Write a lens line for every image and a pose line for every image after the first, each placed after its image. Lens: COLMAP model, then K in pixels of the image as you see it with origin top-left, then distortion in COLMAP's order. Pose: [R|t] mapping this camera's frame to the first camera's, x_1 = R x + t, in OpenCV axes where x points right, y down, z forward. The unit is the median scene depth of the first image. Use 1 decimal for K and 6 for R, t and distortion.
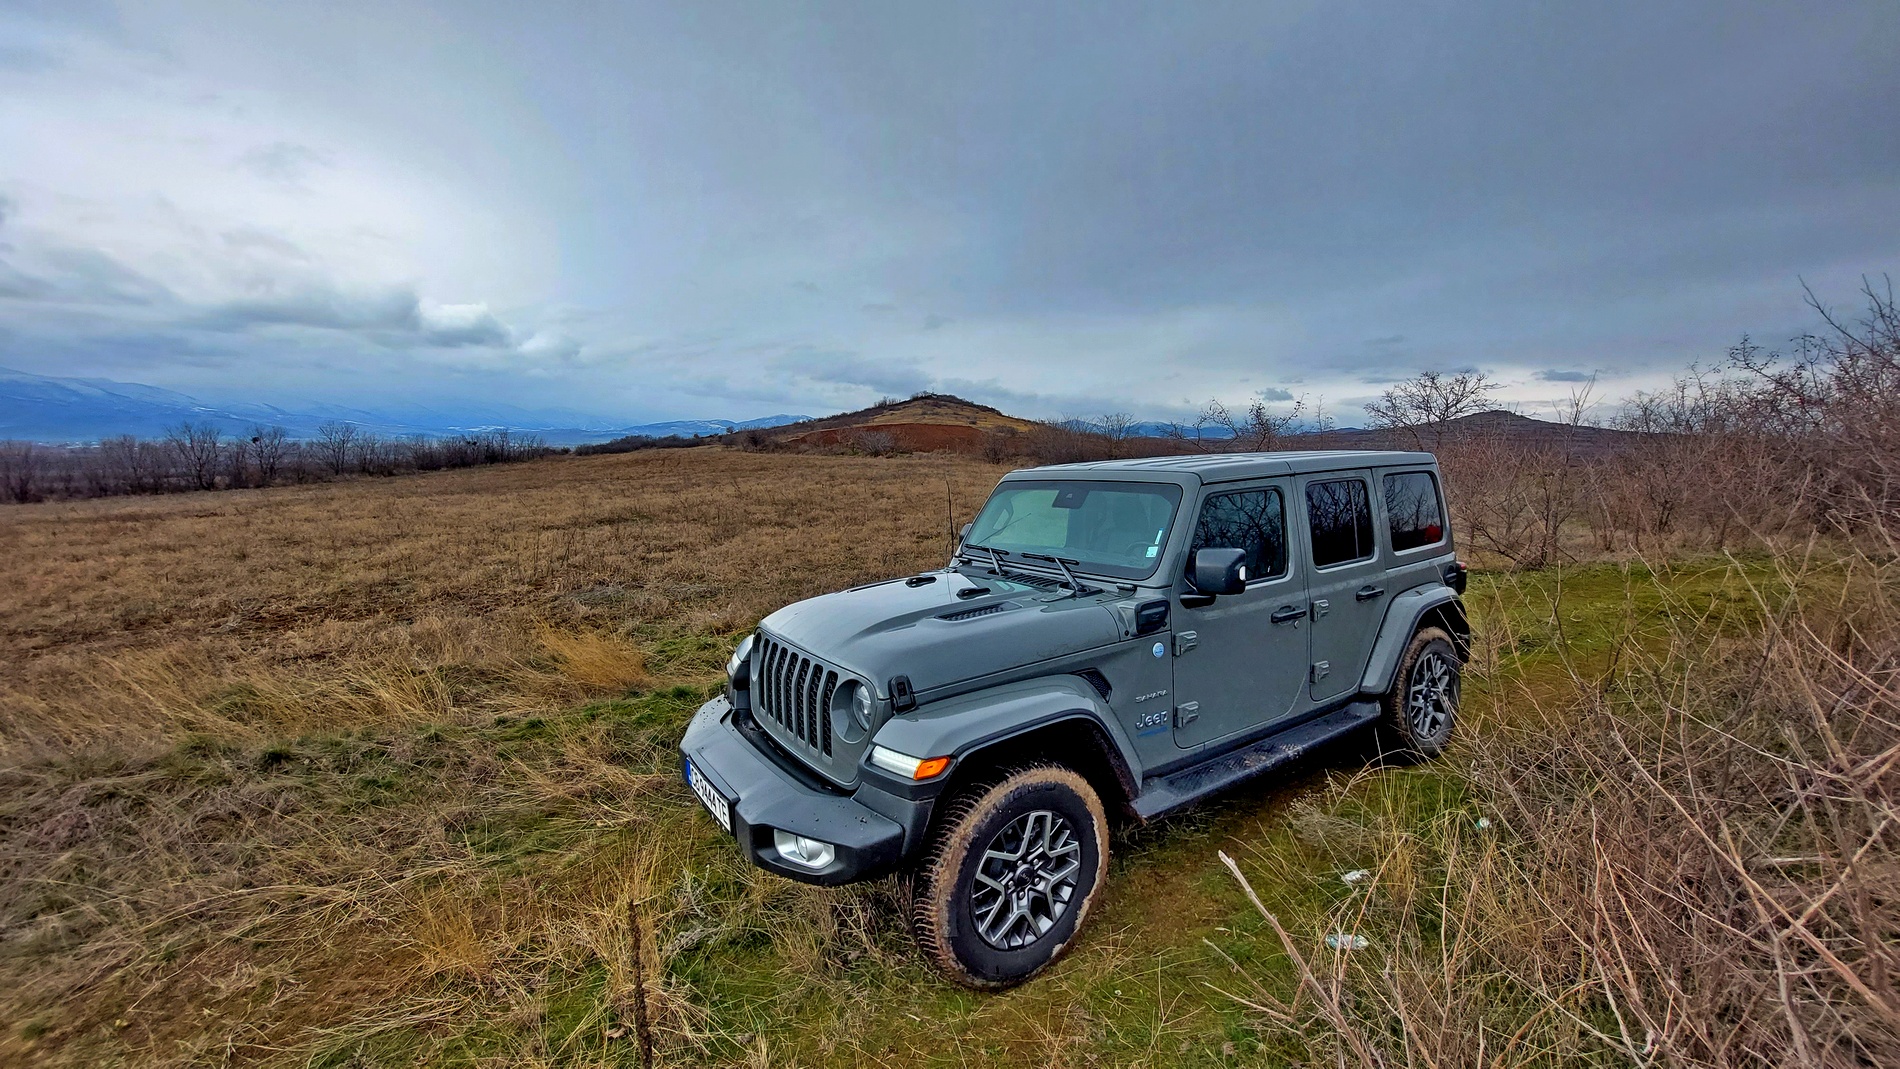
lens RADIAL K [[763.6, 0, 965.9], [0, 763.6, 537.2], [0, 0, 1]] dist [-0.014687, -0.001464]
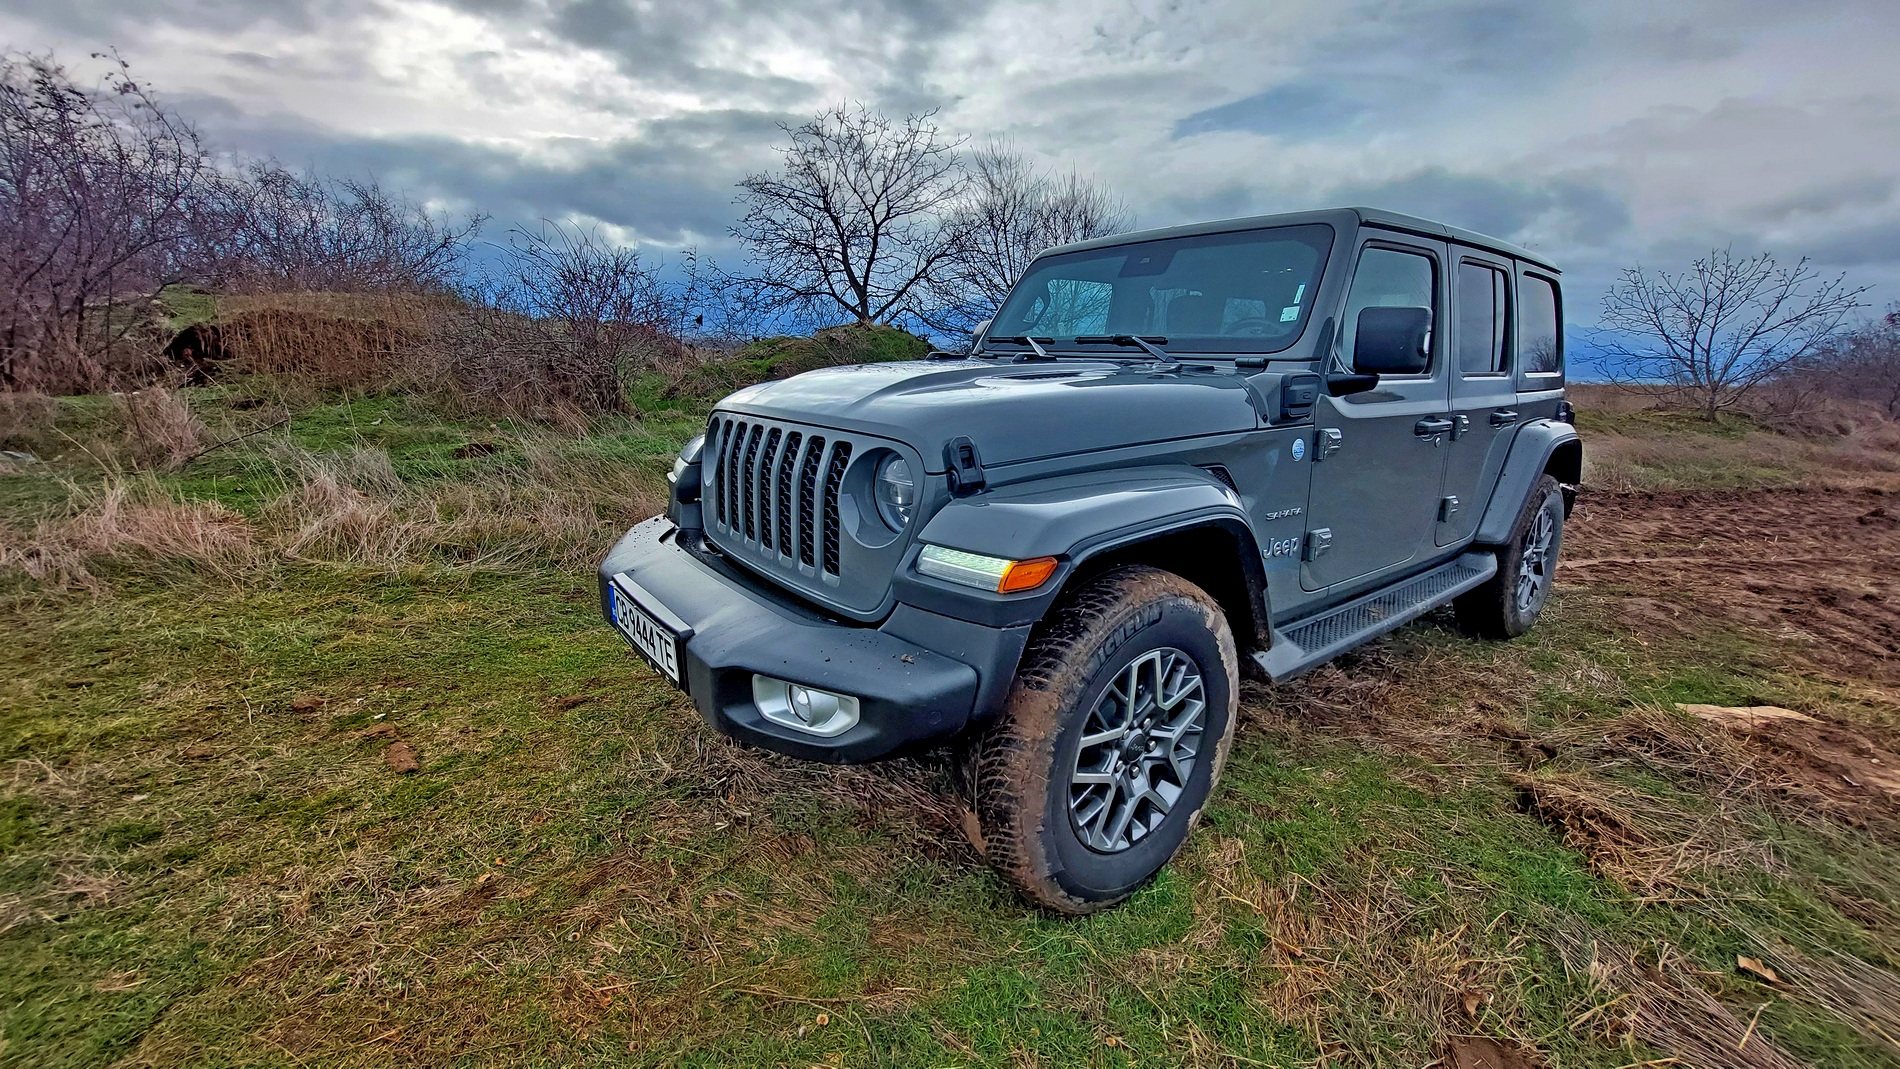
lens RADIAL K [[763.6, 0, 959.7], [0, 763.6, 527.8], [0, 0, 1]] dist [-0.014687, -0.001464]
pose [[0.996834, 0.029914, 0.073668, -0.112186], [-0.038221, 0.992737, 0.114076, 0.157001], [-0.069721, -0.116530, 0.990737, 0.326609]]
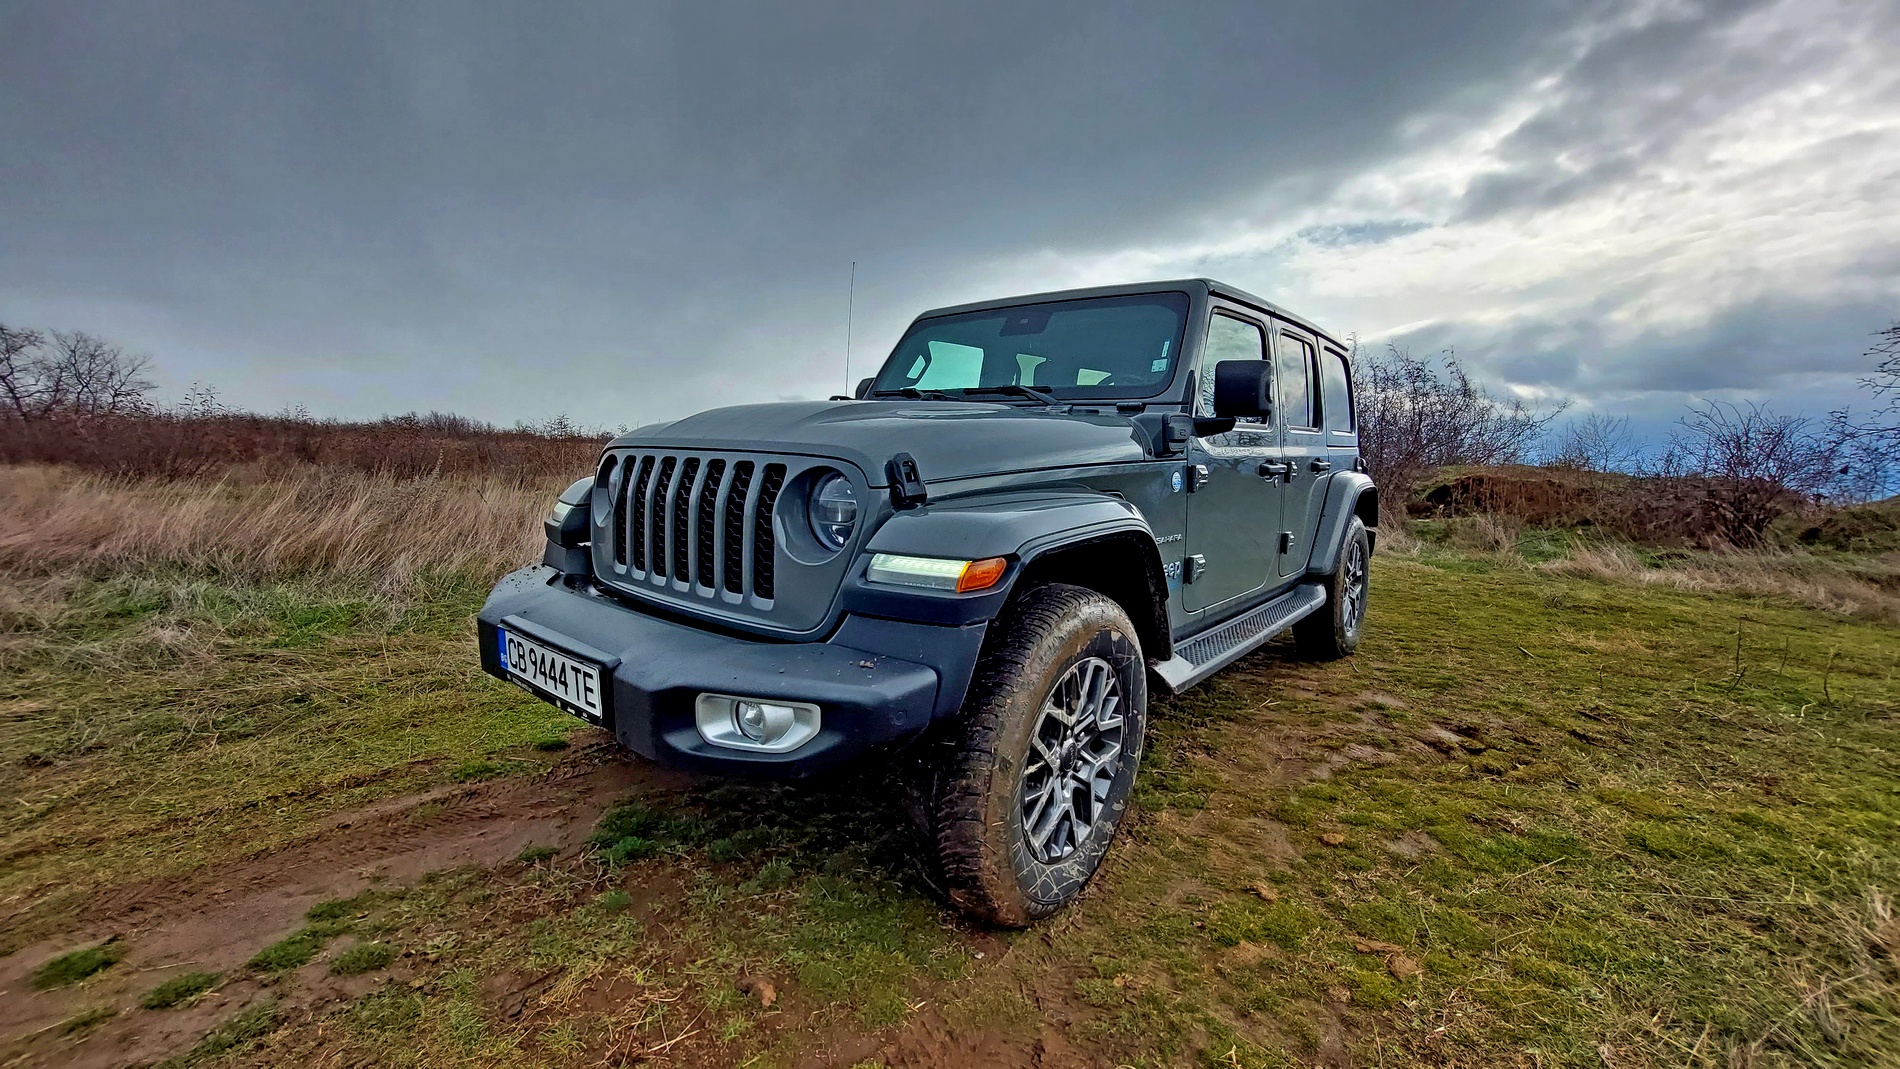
lens RADIAL K [[763.6, 0, 964.3], [0, 763.6, 527.4], [0, 0, 1]] dist [-0.014687, -0.001464]
pose [[0.958522, 0.020702, 0.284265, -0.186748], [-0.021579, 0.999767, -0.000046, 0.207111], [-0.284200, -0.006090, 0.958746, 0.315318]]
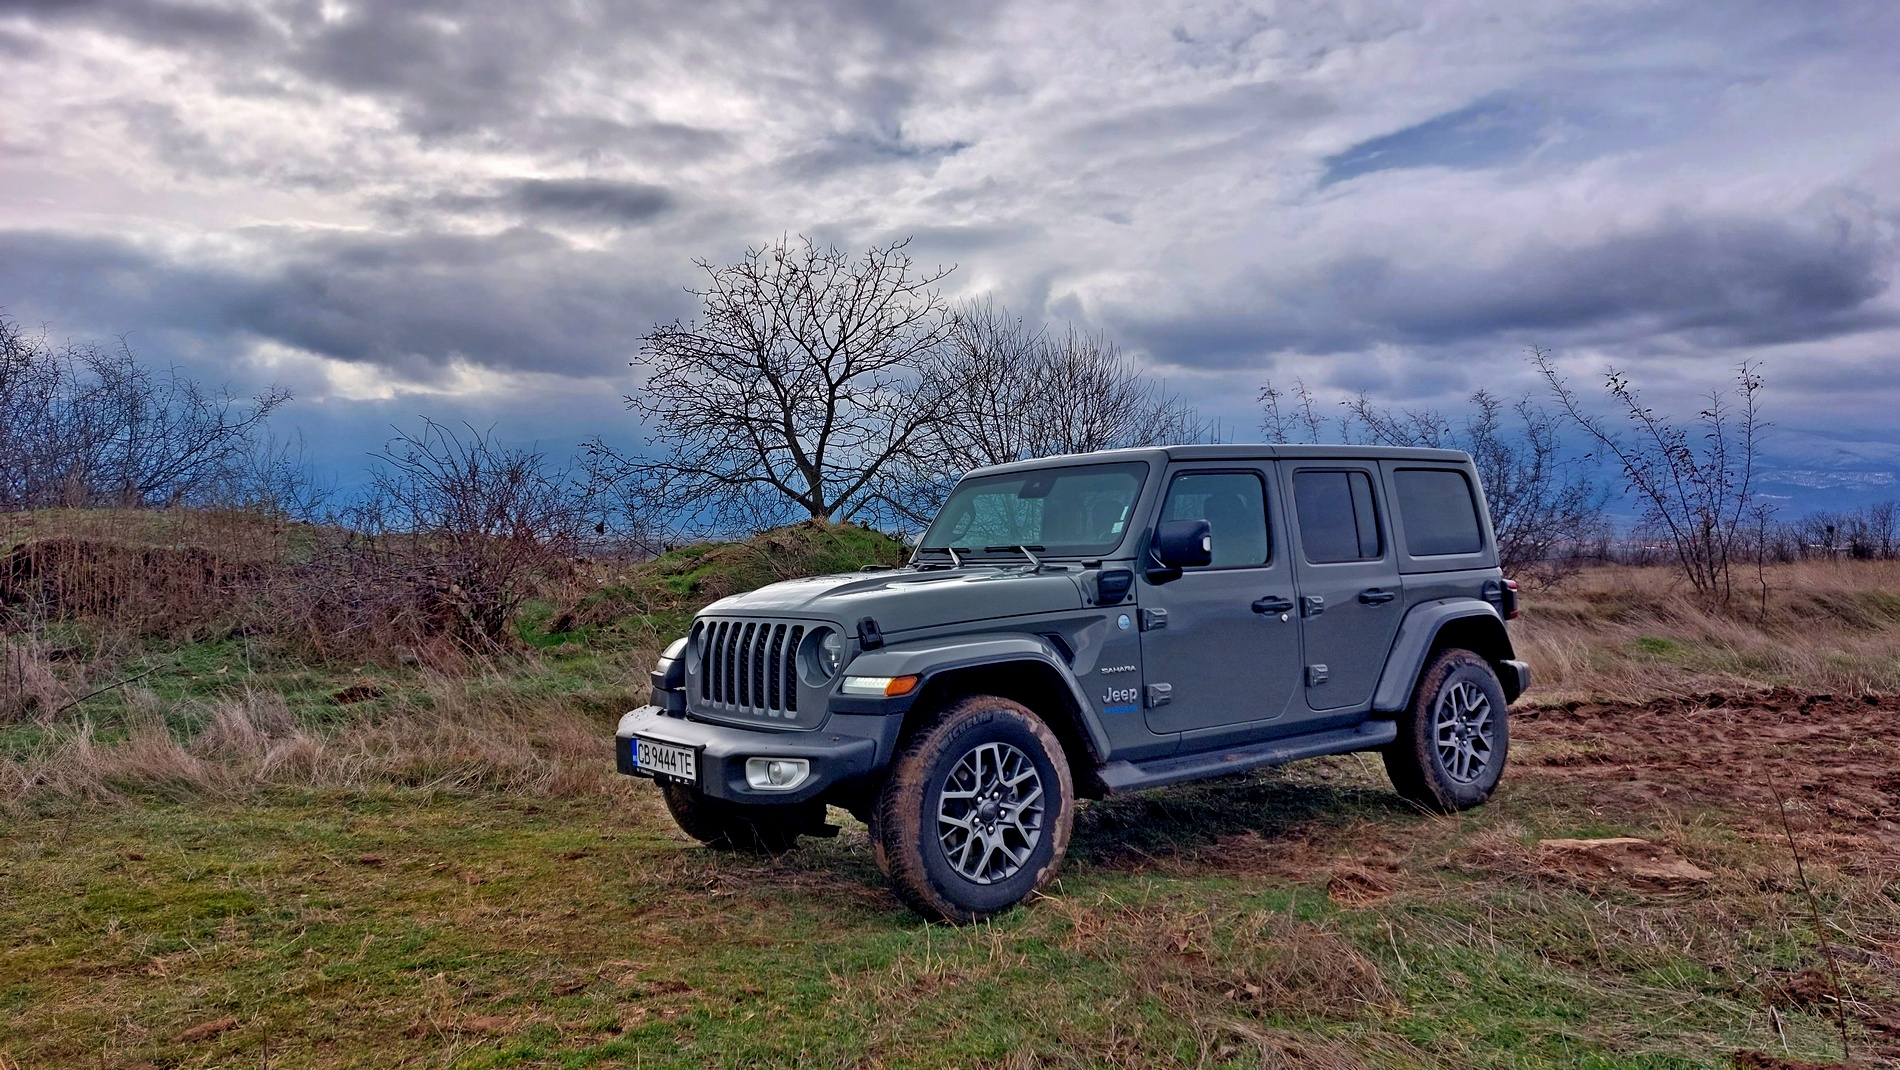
lens RADIAL K [[1379.3, 0, 963.6], [0, 1379.3, 503.9], [0, 0, 1]] dist [0.085486, -0.075615]
pose [[0.998618, 0.002279, 0.052504, -0.047264], [0.005264, 0.989697, -0.143084, 0.257111], [-0.052289, 0.143162, 0.988317, -0.780620]]
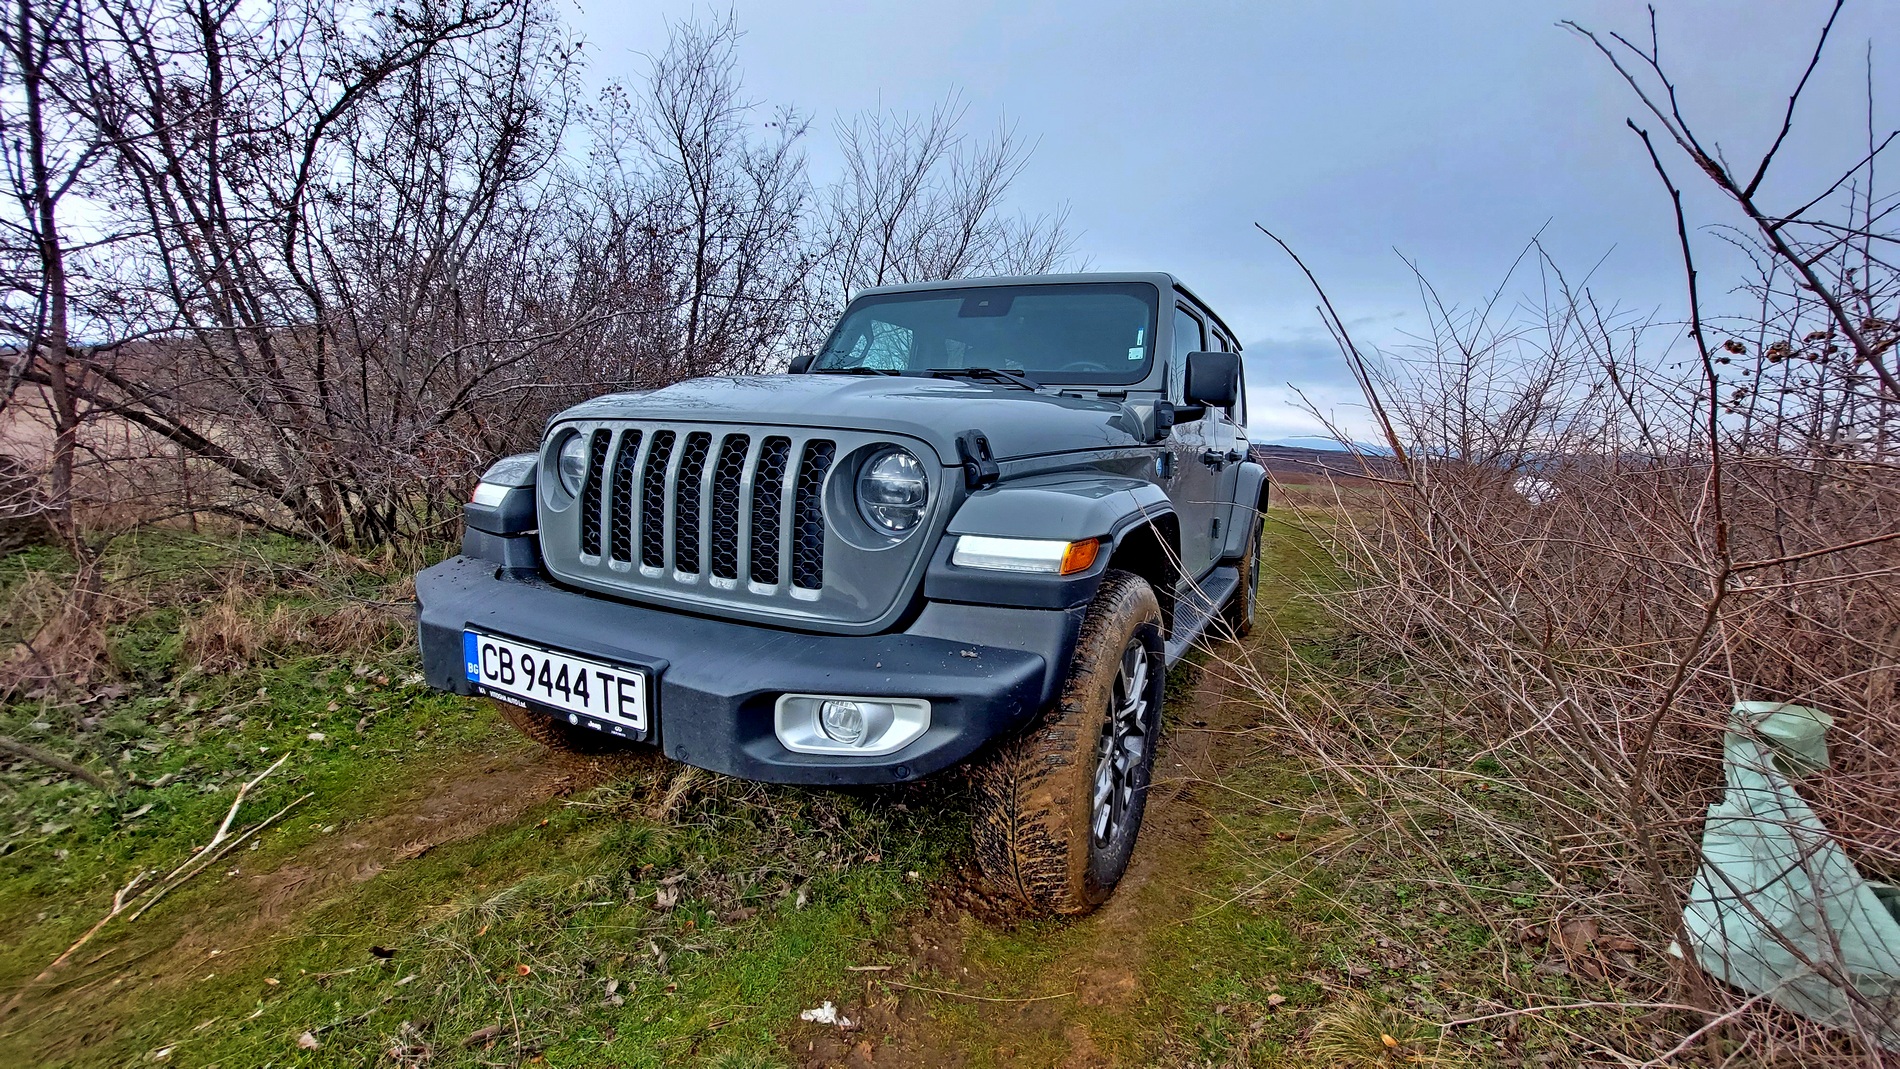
lens RADIAL K [[763.6, 0, 978.8], [0, 763.6, 527.9], [0, 0, 1]] dist [-0.014687, -0.001464]
pose [[0.867092, 0.010804, 0.498031, -0.328191], [-0.017305, 0.999815, 0.008439, 0.216495], [-0.497847, -0.015936, 0.867118, 0.401262]]
